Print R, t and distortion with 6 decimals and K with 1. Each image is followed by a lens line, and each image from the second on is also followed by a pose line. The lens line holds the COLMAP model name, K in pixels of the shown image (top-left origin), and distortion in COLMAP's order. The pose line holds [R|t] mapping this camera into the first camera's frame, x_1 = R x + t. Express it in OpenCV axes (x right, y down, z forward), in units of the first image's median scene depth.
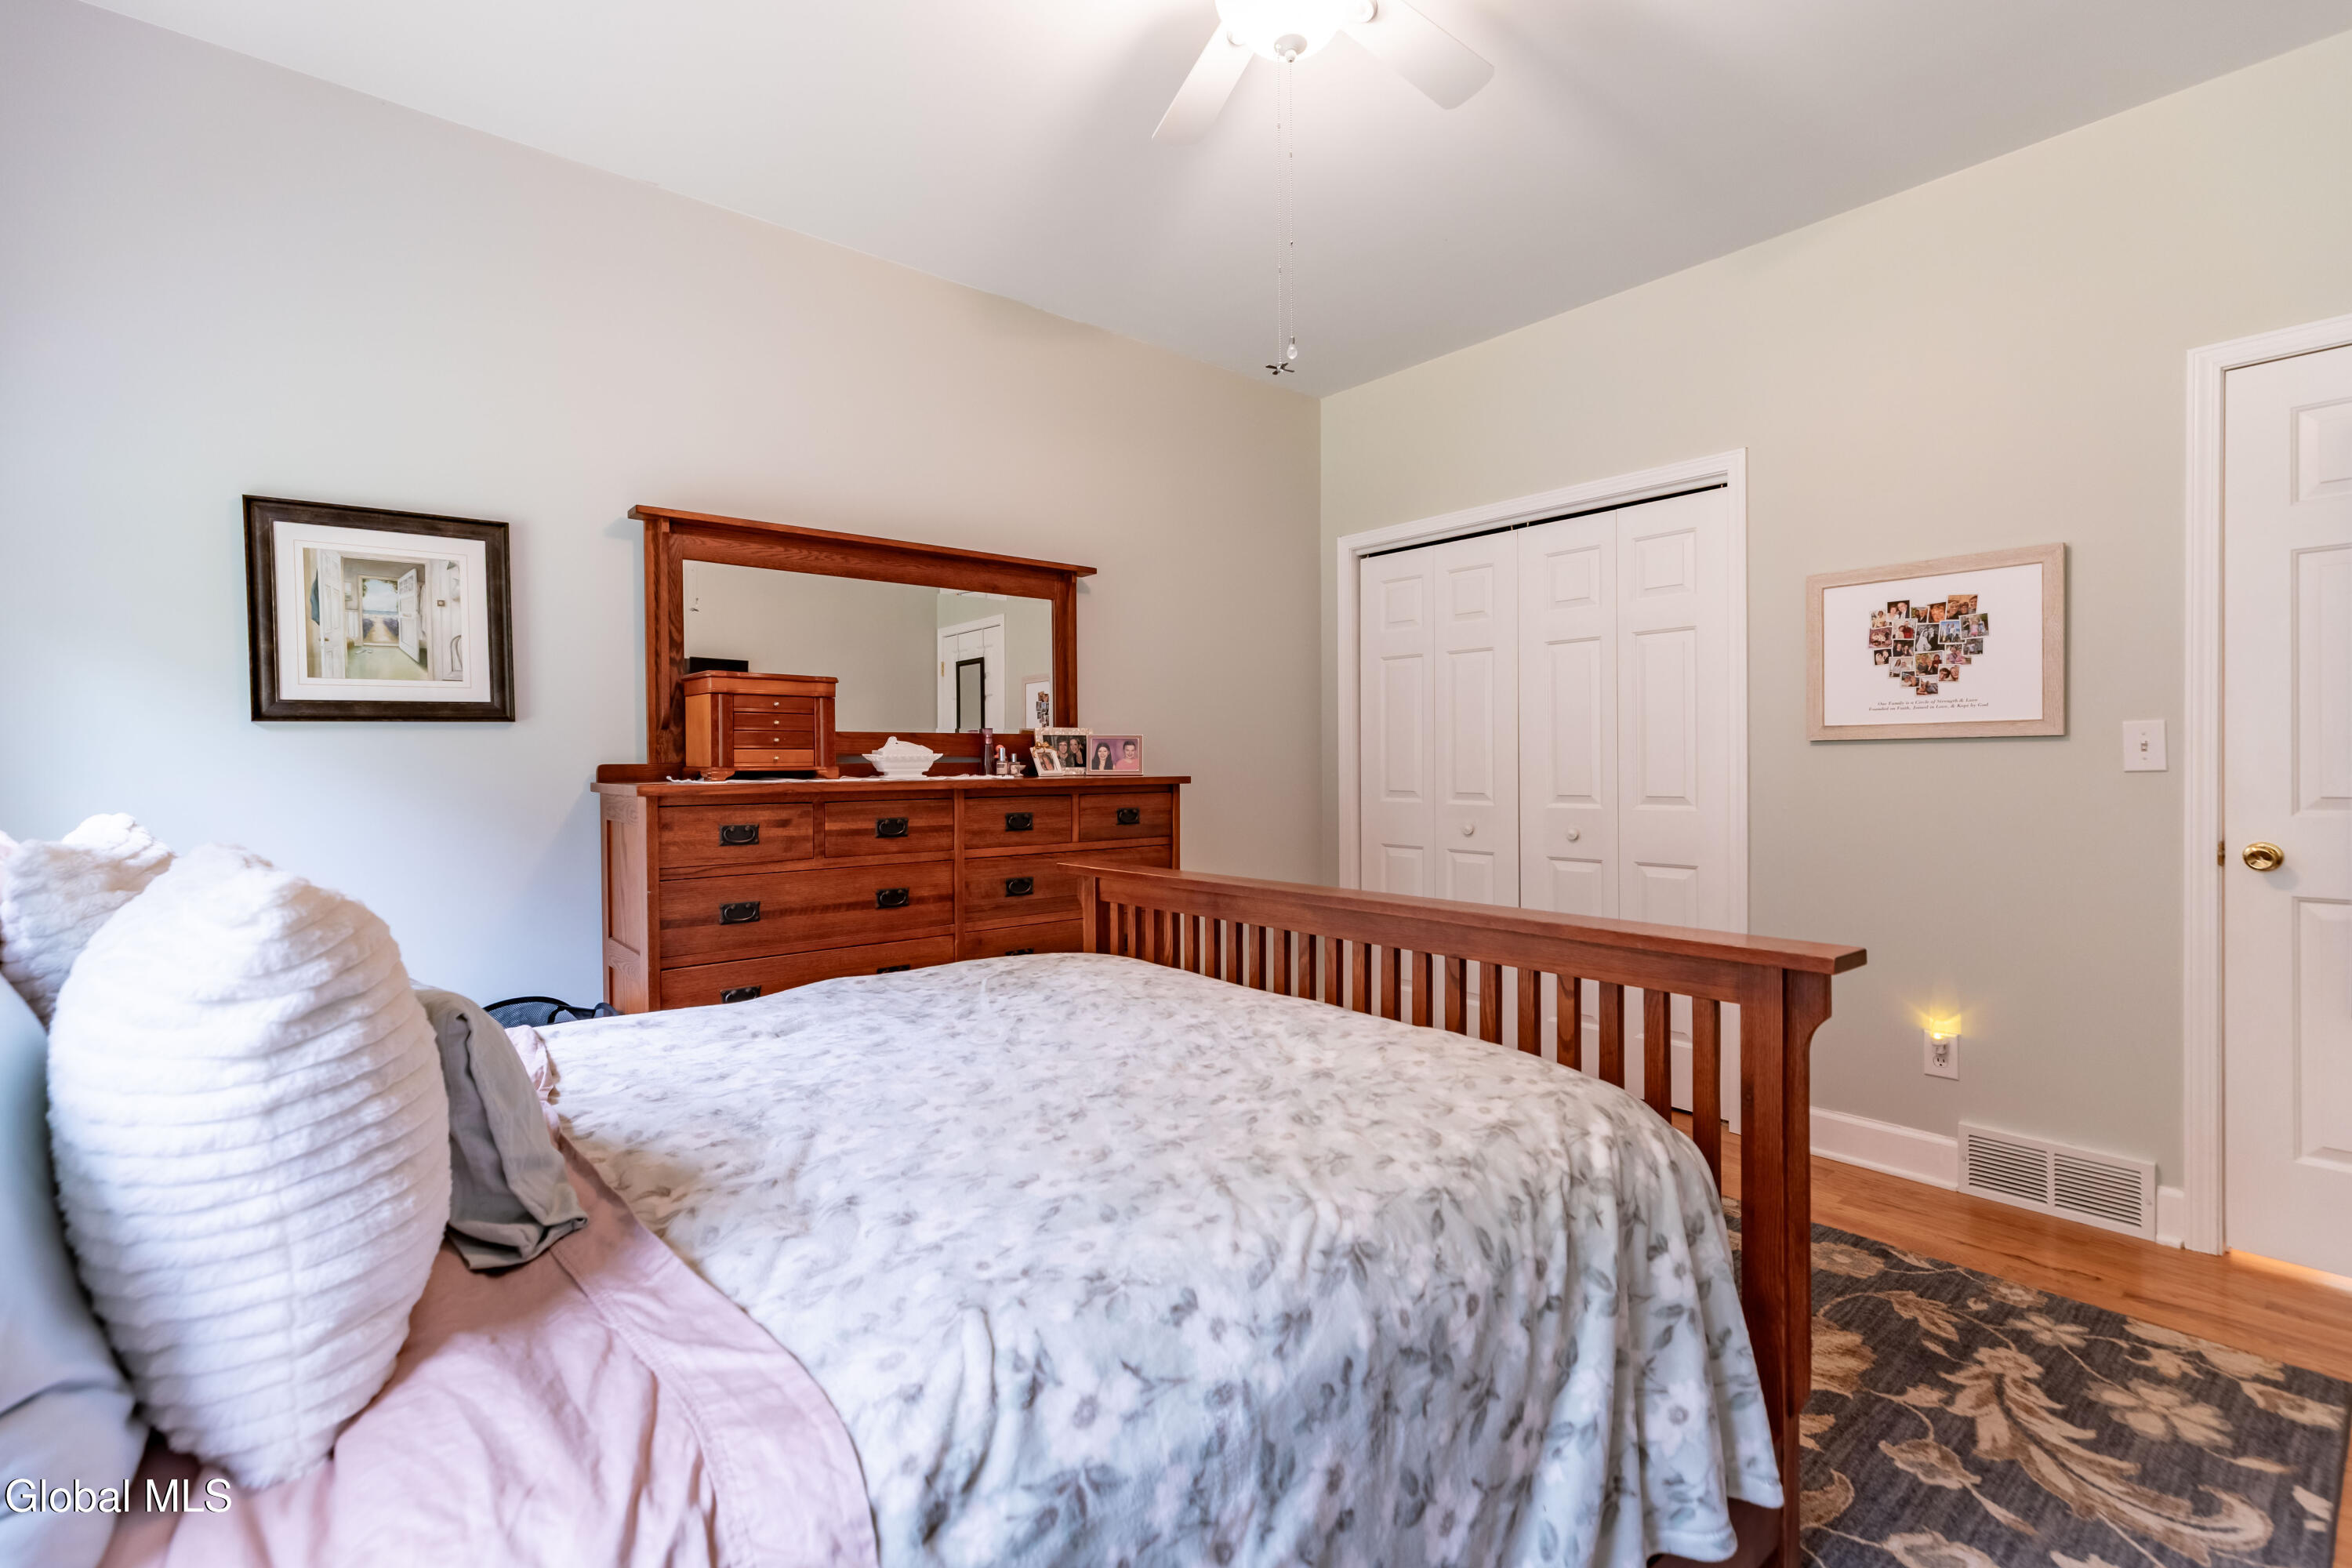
lens RADIAL K [[1053.9, 0, 1180.5], [0, 1053.9, 765.6], [0, 0, 1]] dist [0.000980, 0.000144]
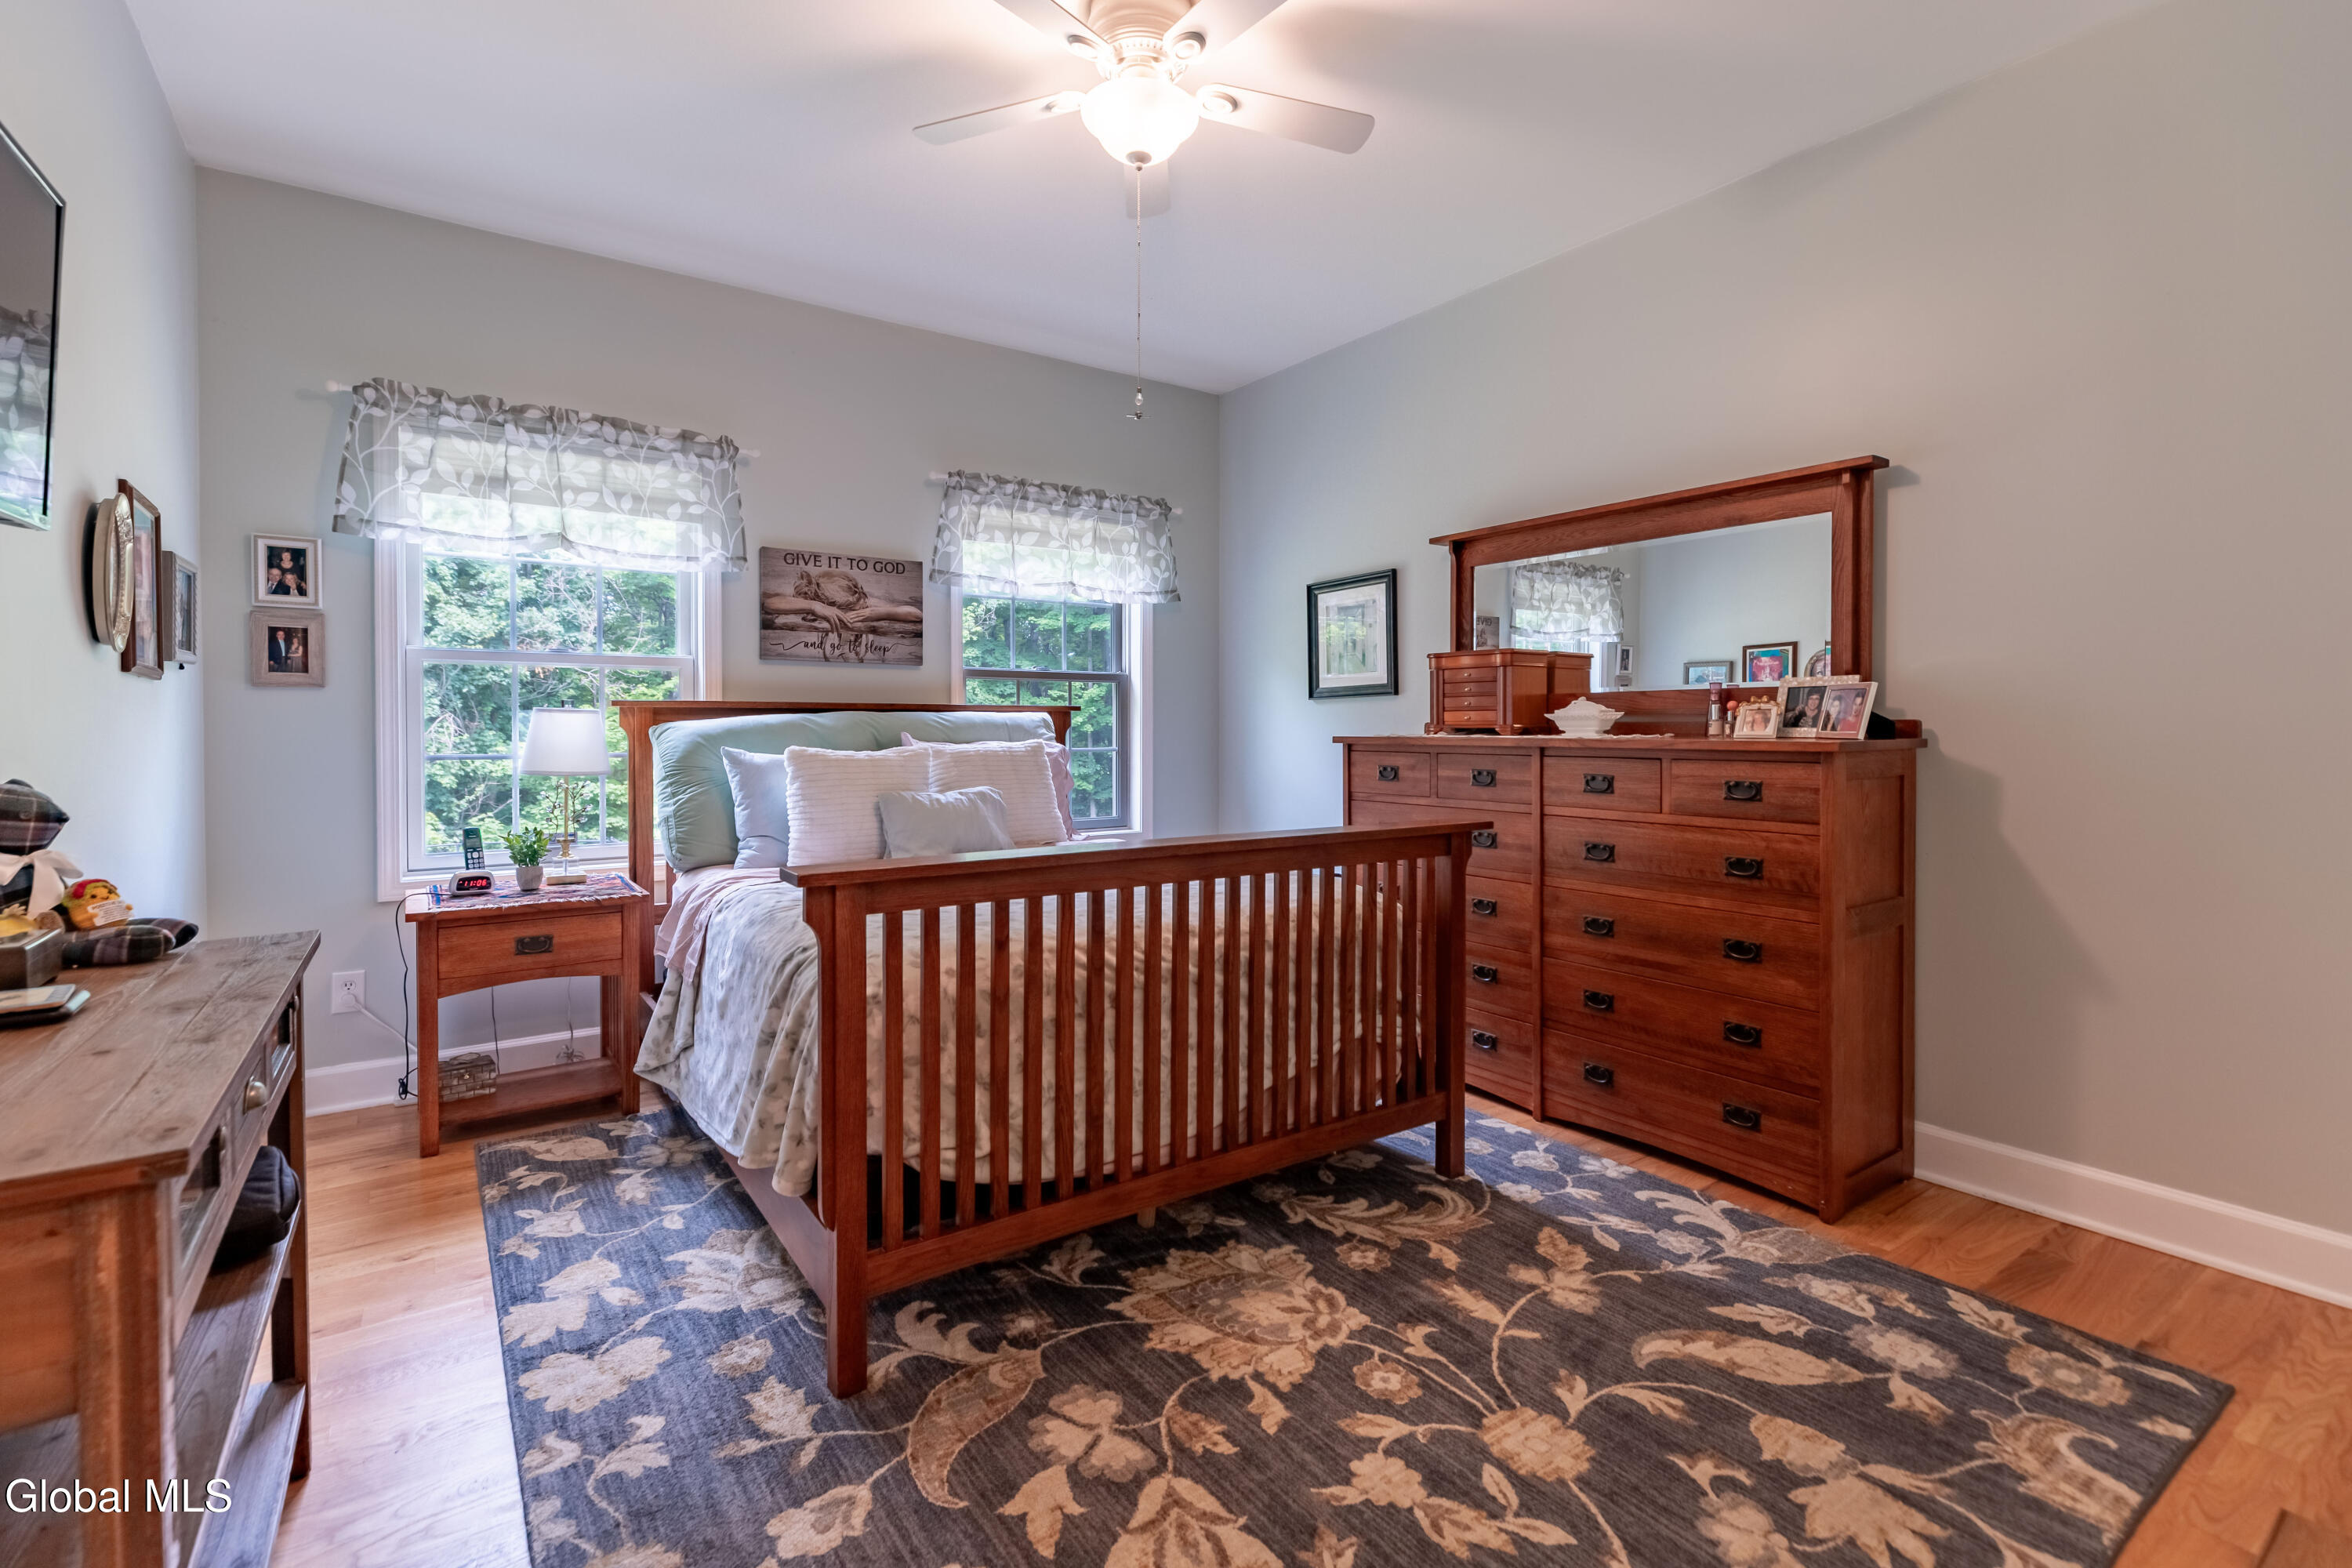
lens RADIAL K [[1053.9, 0, 1180.5], [0, 1053.9, 765.6], [0, 0, 1]] dist [0.000980, 0.000144]
pose [[-0.070403, 0.044478, -0.996526, 1.040465], [-0.000078, 0.999005, 0.044594, -0.007087], [0.997519, 0.003217, -0.070330, 0.872468]]
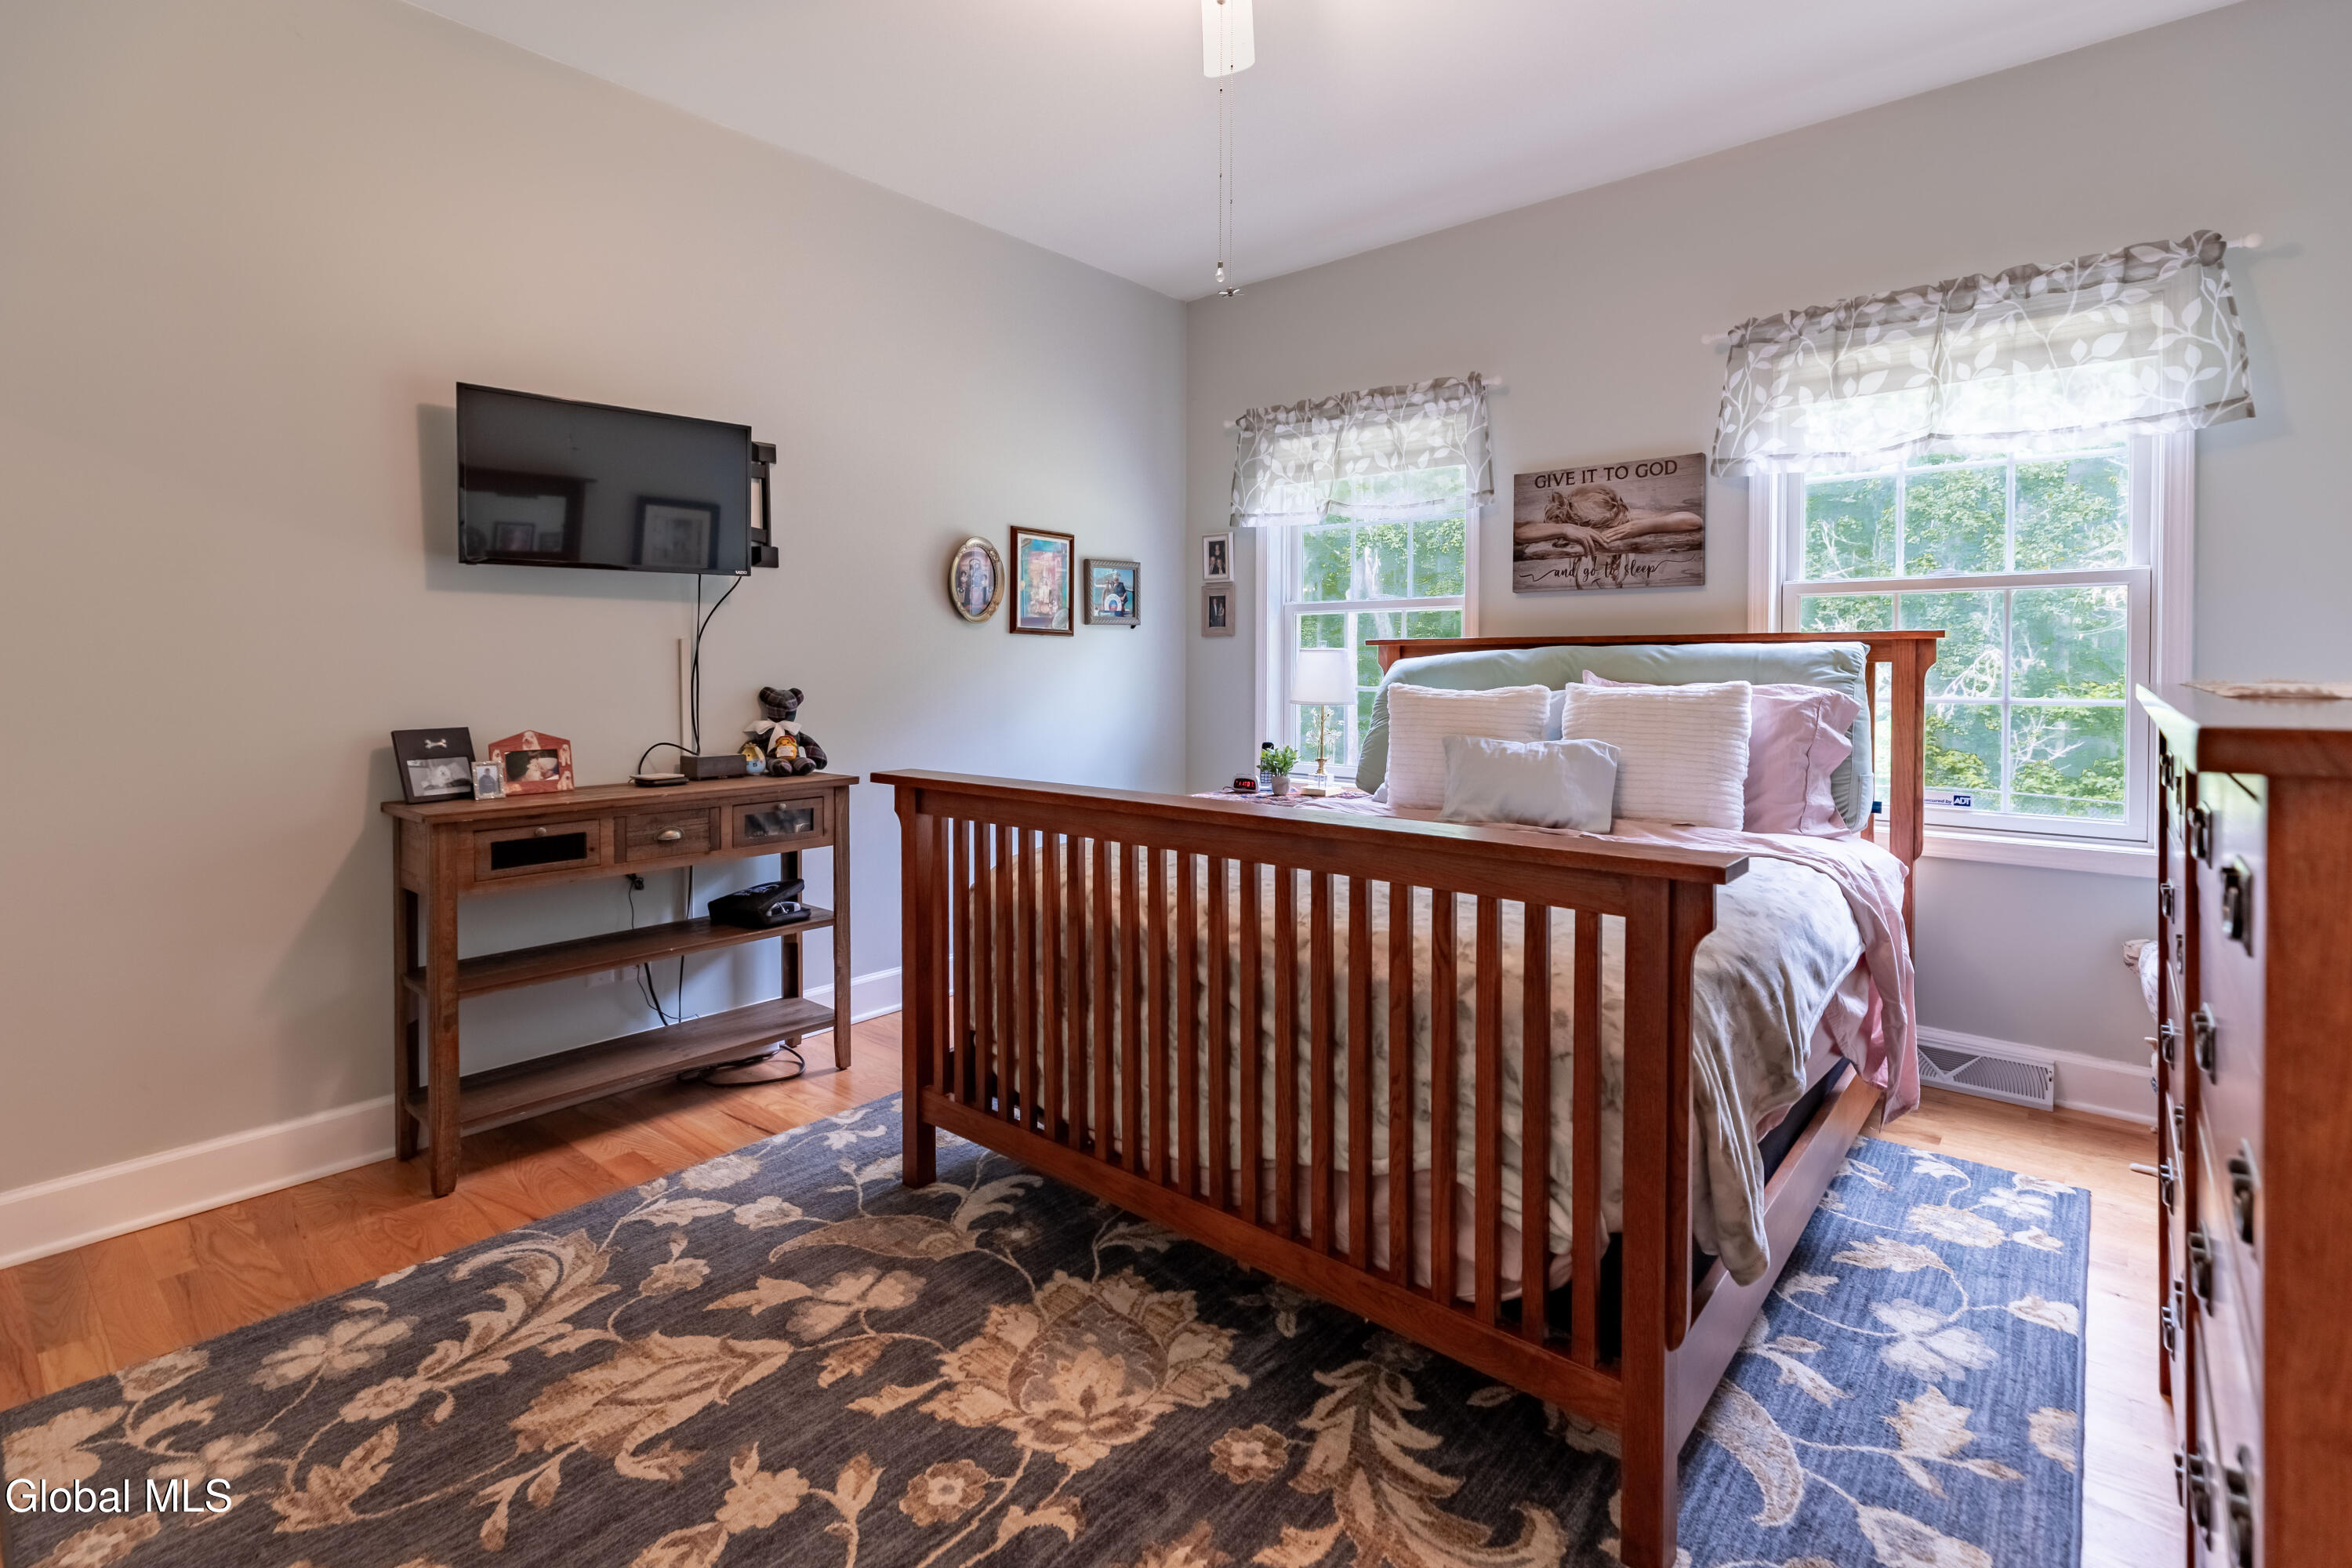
lens RADIAL K [[1100.6, 0, 1184.3], [0, 1100.6, 703.1], [0, 0, 1]] dist [-0.001607, 0.000108]
pose [[-0.984291, 0.016487, -0.175780, 0.257847], [0.009907, 0.999219, 0.038248, -0.003093], [0.176274, 0.035906, -0.983686, 1.597439]]
